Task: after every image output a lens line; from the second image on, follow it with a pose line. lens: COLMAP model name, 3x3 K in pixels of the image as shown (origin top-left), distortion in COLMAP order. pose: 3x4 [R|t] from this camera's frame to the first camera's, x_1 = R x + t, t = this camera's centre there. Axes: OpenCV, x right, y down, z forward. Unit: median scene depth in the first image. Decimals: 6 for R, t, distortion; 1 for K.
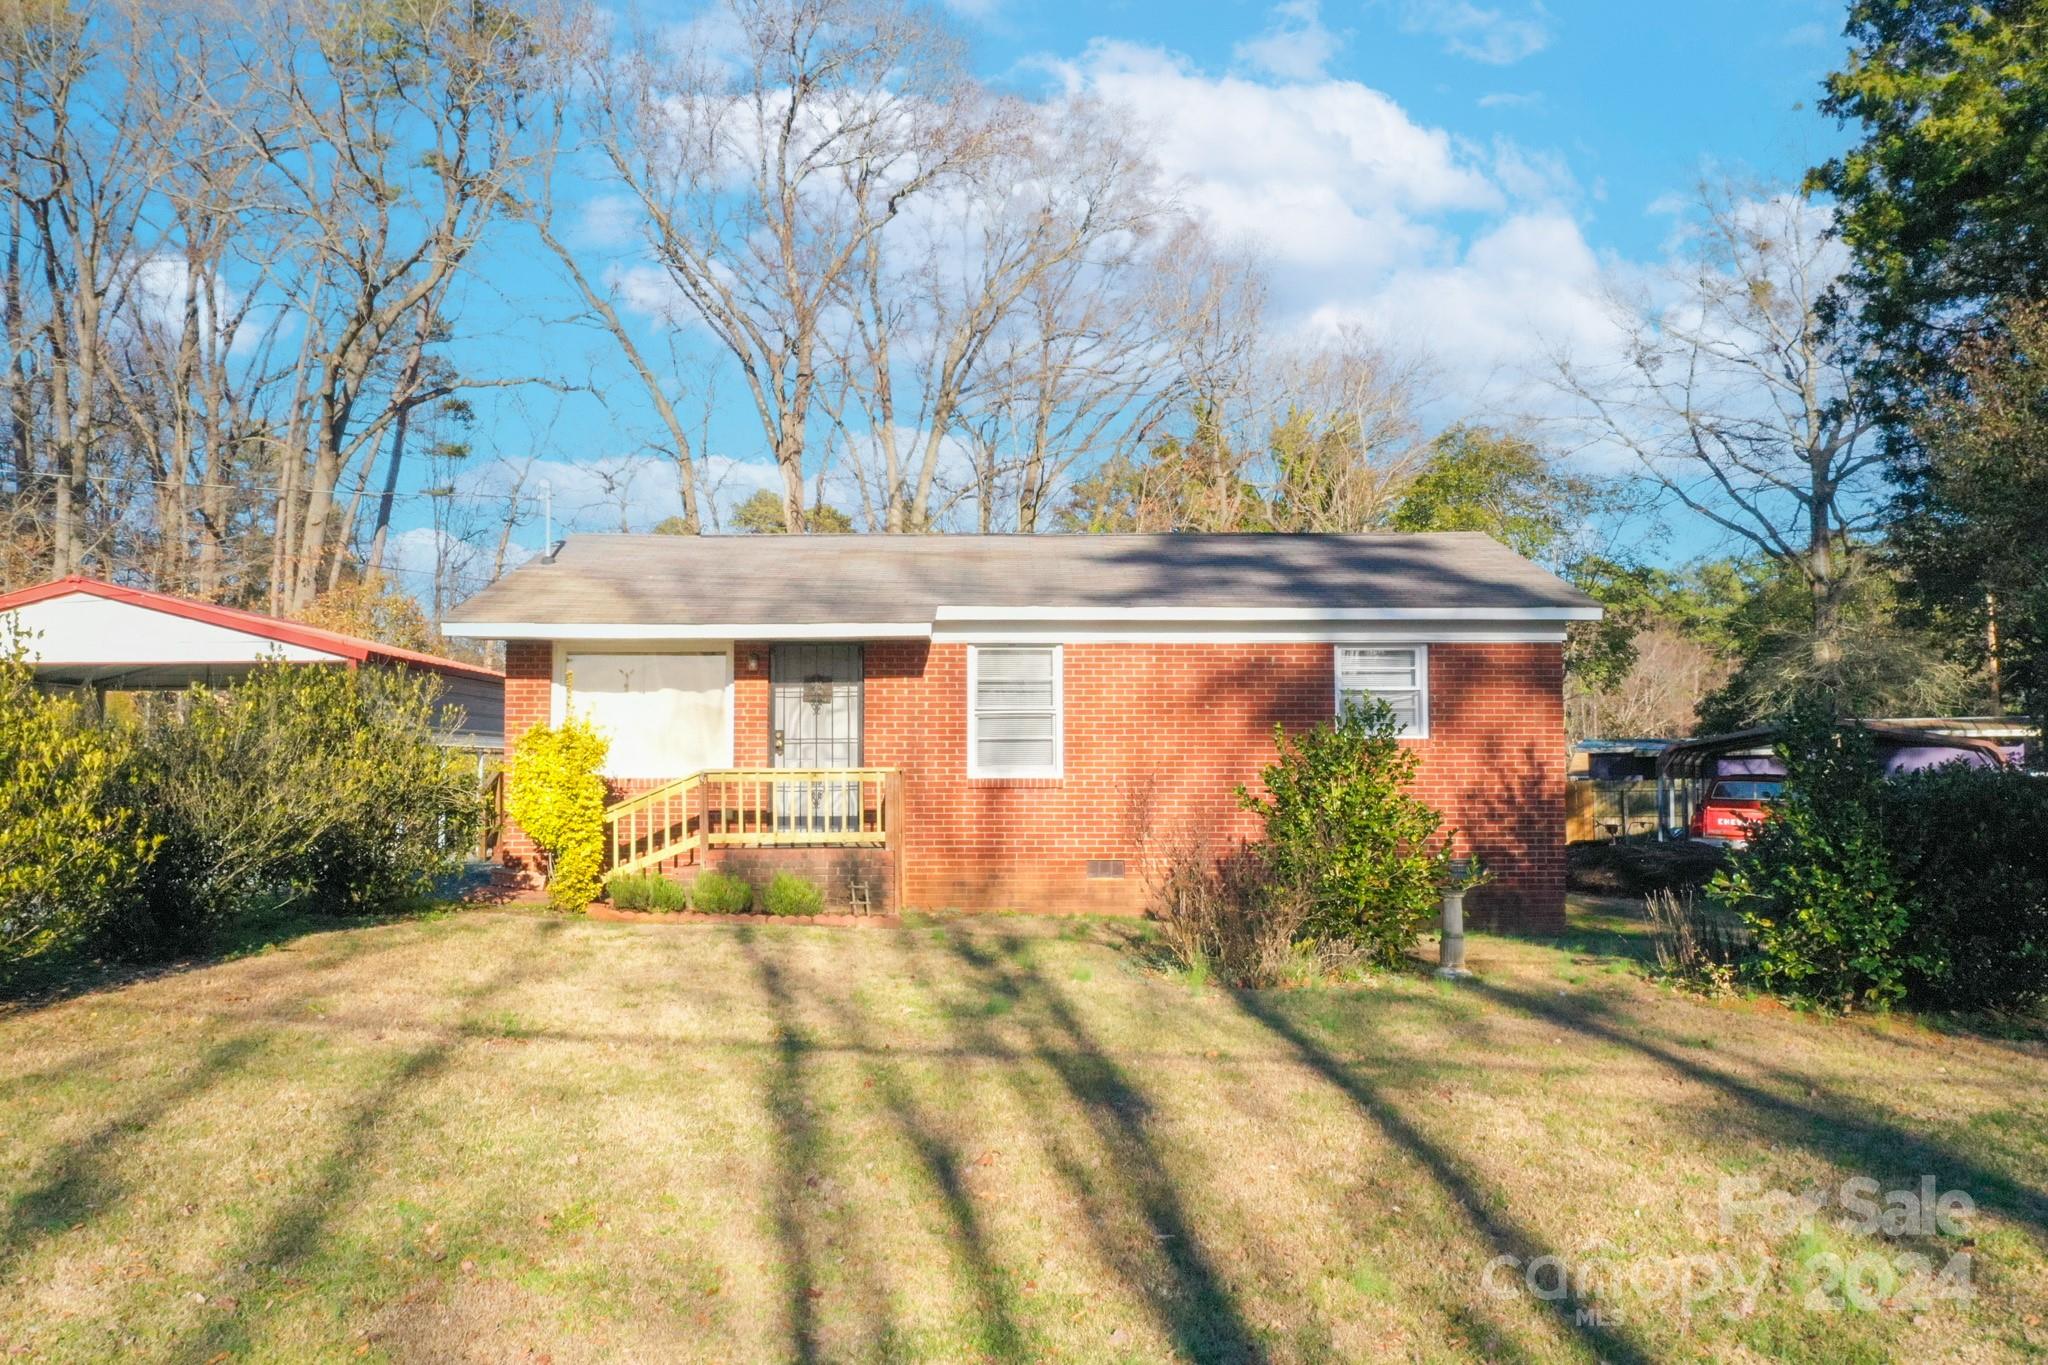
lens RADIAL K [[1576.5, 0, 1024.0], [0, 1576.5, 682.5], [0, 0, 1]] dist [-0.007137, 0.001975]
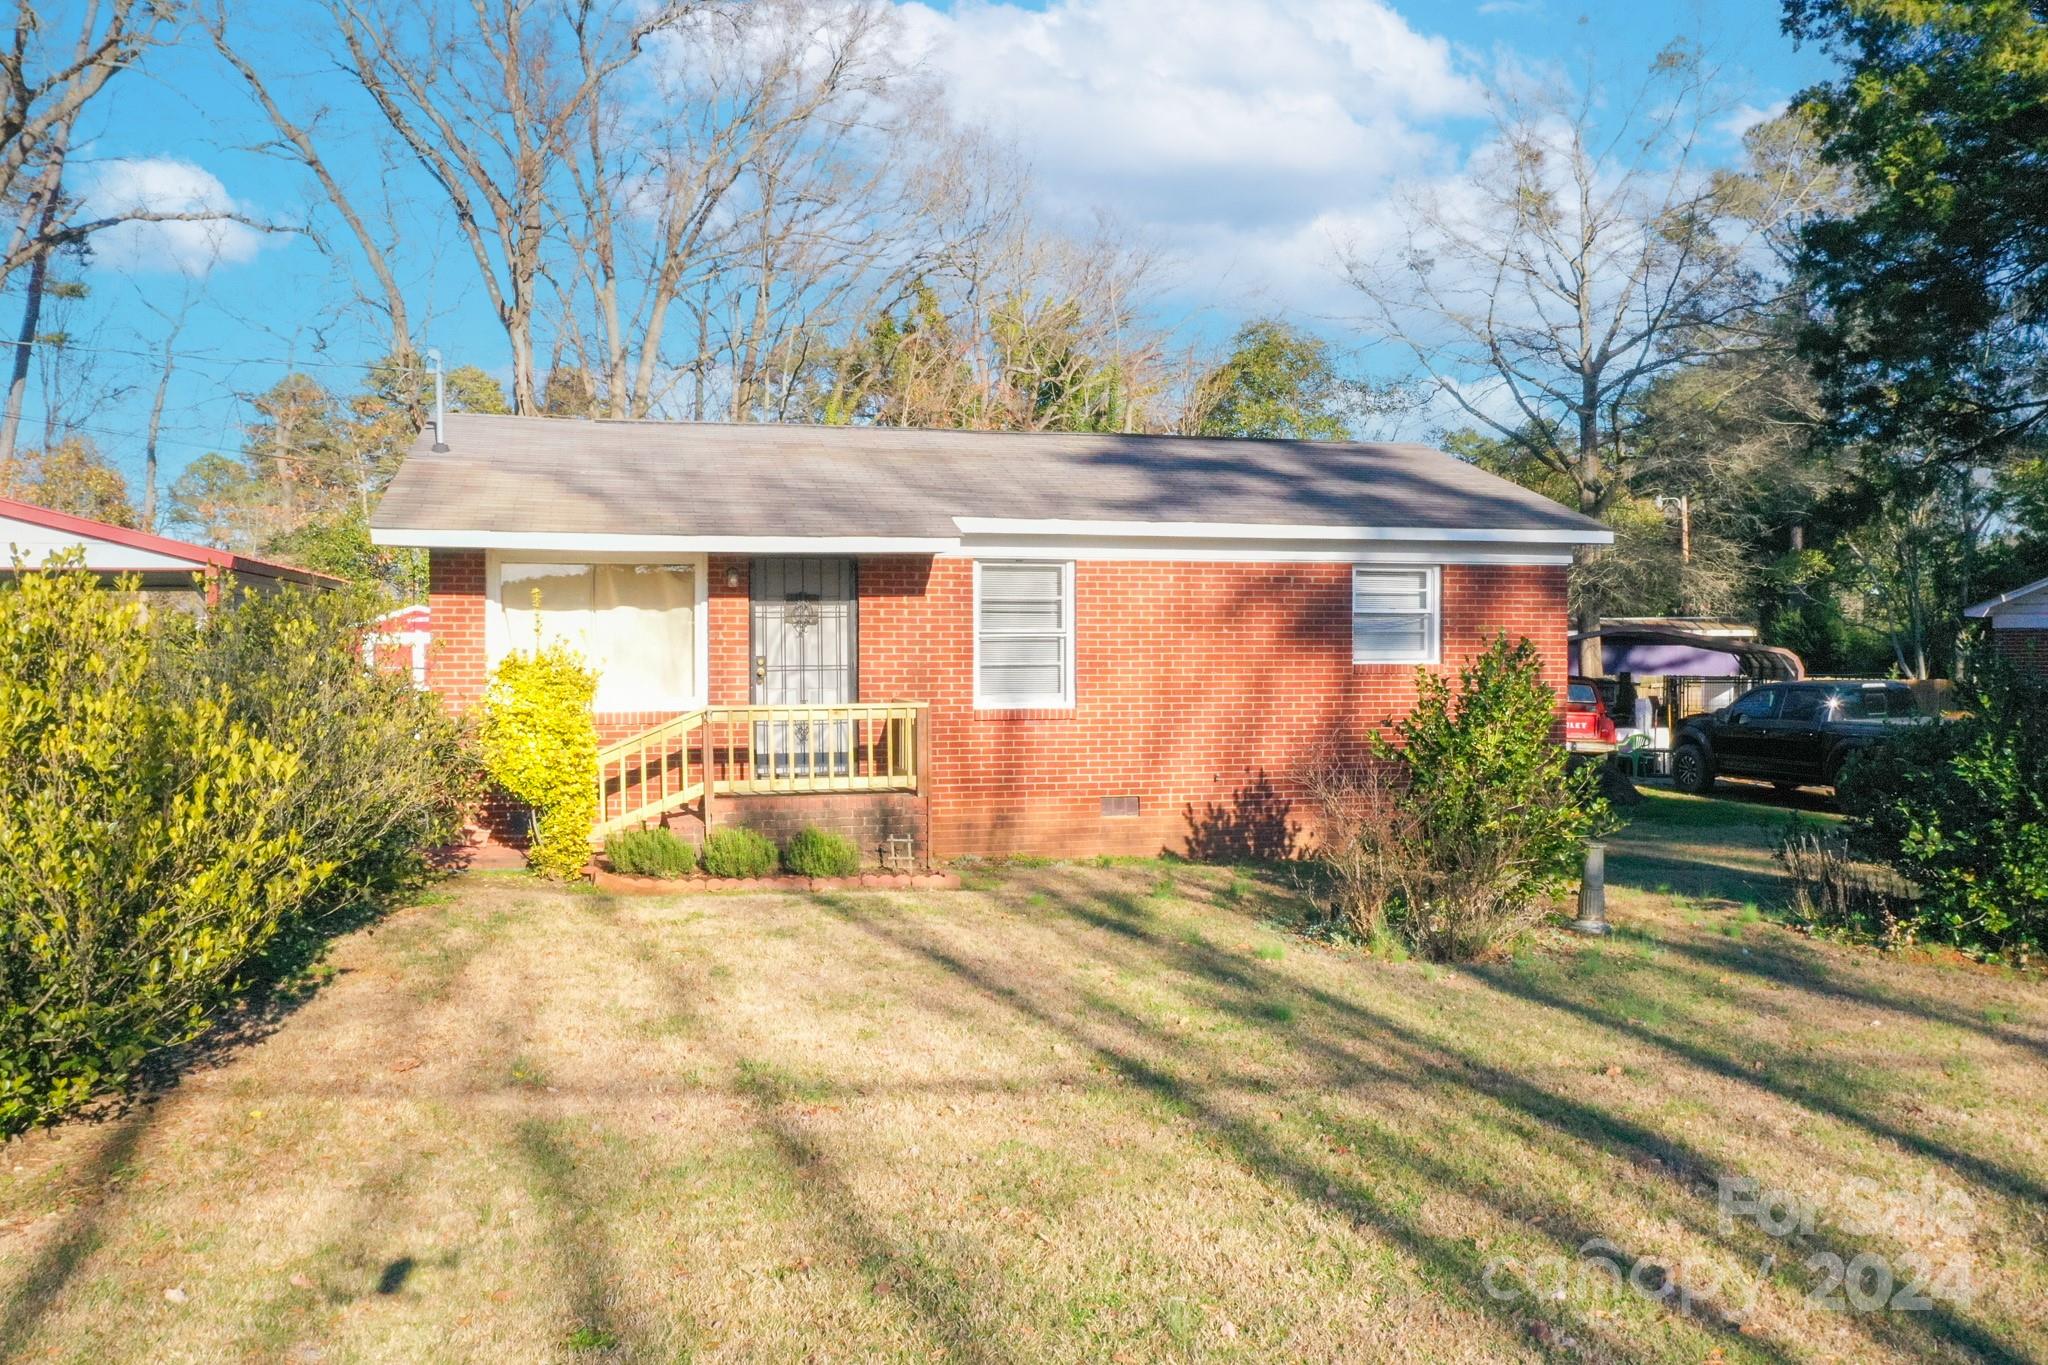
lens RADIAL K [[1576.5, 0, 1024.0], [0, 1576.5, 682.5], [0, 0, 1]] dist [-0.007137, 0.001975]
pose [[0.974631, -0.004858, 0.223767, -0.208224], [-0.012715, 0.996948, 0.077025, -0.023980], [-0.223458, -0.077916, 0.971594, 0.118745]]
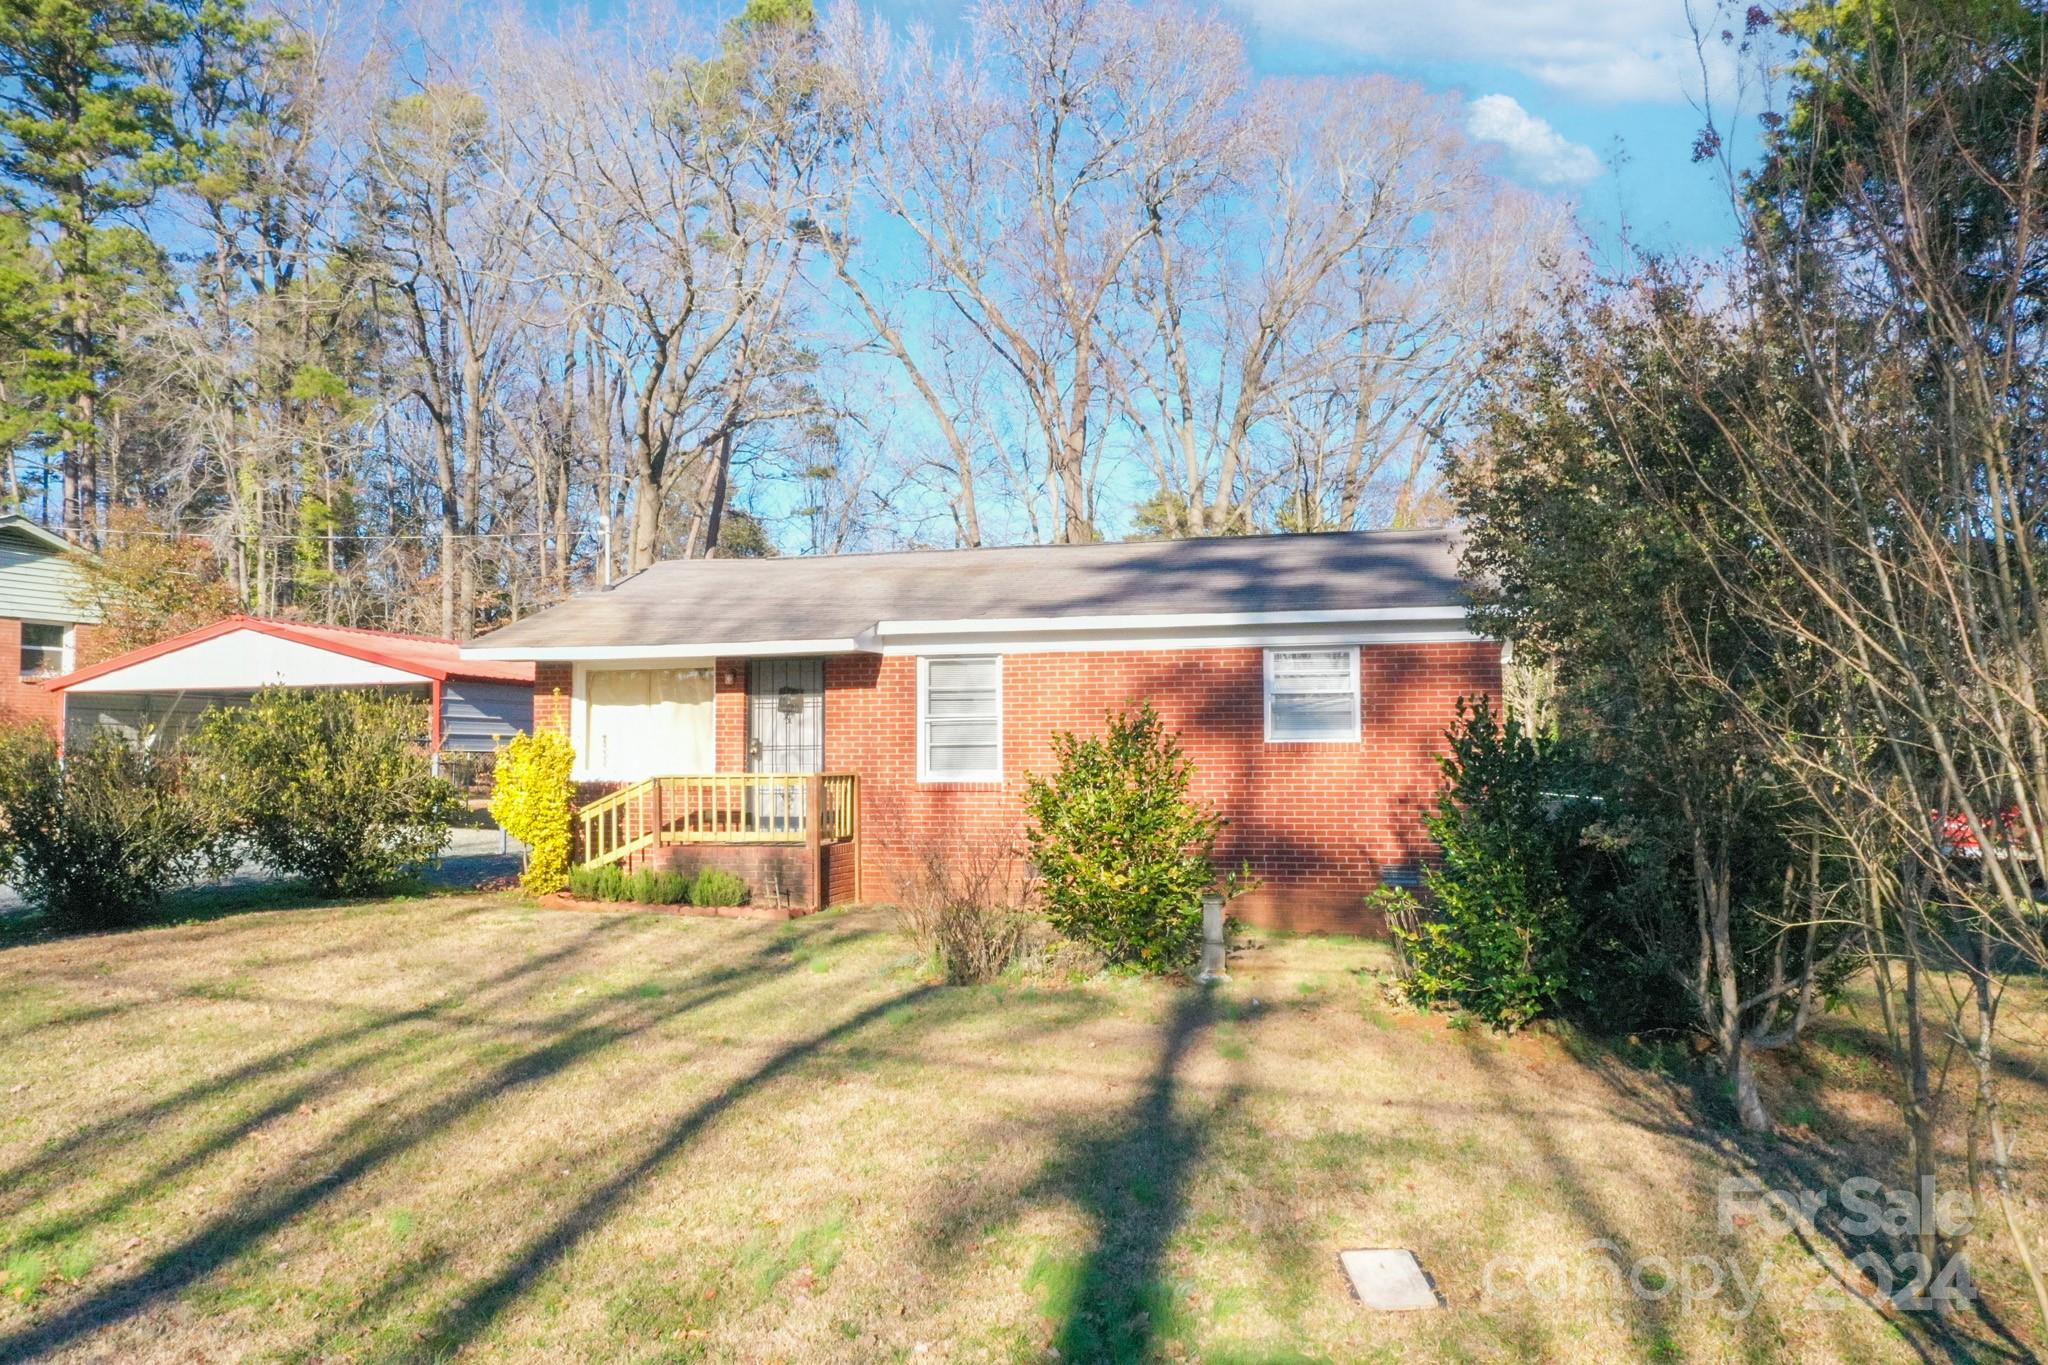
lens RADIAL K [[1576.5, 0, 1024.0], [0, 1576.5, 682.5], [0, 0, 1]] dist [-0.007137, 0.001975]
pose [[0.960544, -0.017464, -0.277578, 0.329768], [0.018427, 0.999830, 0.000859, -0.006148], [0.277516, -0.005940, 0.960703, -0.003373]]
